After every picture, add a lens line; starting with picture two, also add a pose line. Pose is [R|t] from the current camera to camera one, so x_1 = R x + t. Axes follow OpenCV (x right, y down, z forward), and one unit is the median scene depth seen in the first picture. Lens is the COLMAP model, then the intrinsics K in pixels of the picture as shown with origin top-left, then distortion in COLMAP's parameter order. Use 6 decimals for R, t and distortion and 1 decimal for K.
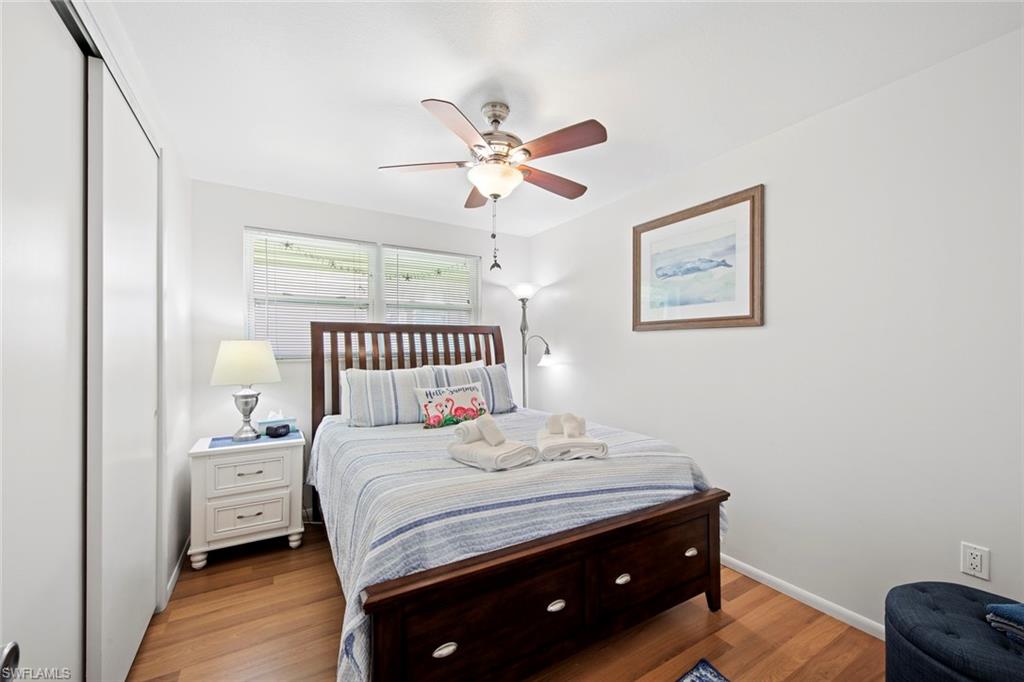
lens RADIAL K [[397.4, 0, 513.7], [0, 397.4, 347.6], [0, 0, 1]] dist [0.014686, -0.002784]
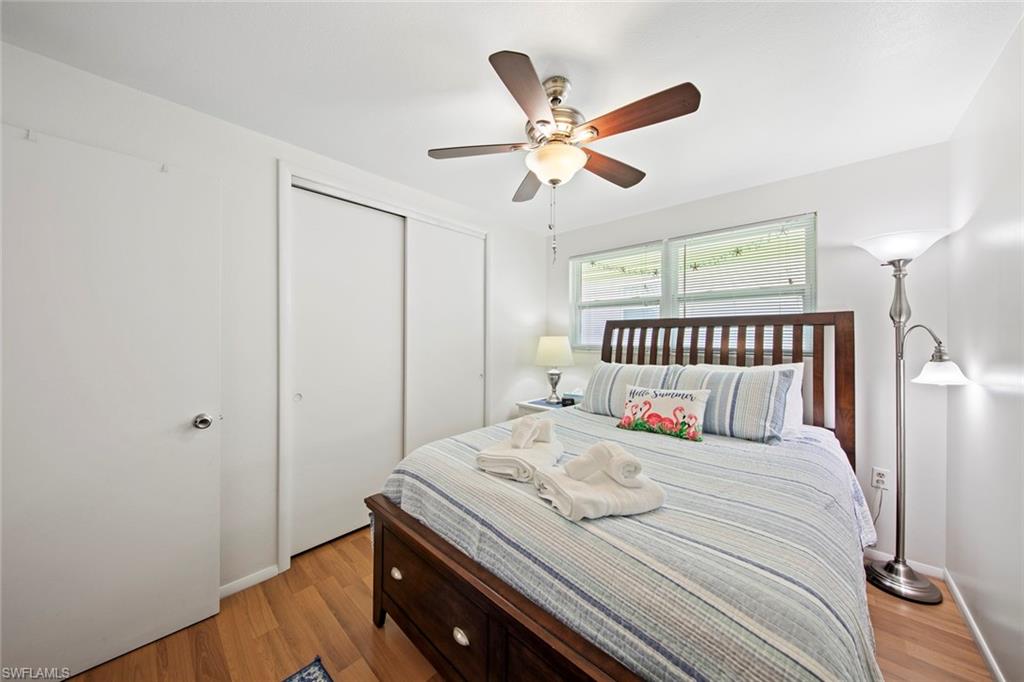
lens RADIAL K [[342.2, 0, 516.2], [0, 342.2, 332.9], [0, 0, 1]] dist [-0.002614, -0.000107]
pose [[0.283493, -0.007533, -0.958945, 0.426560], [-0.006637, 0.999930, -0.009817, -0.014580], [0.958951, 0.009147, 0.283423, 0.431904]]
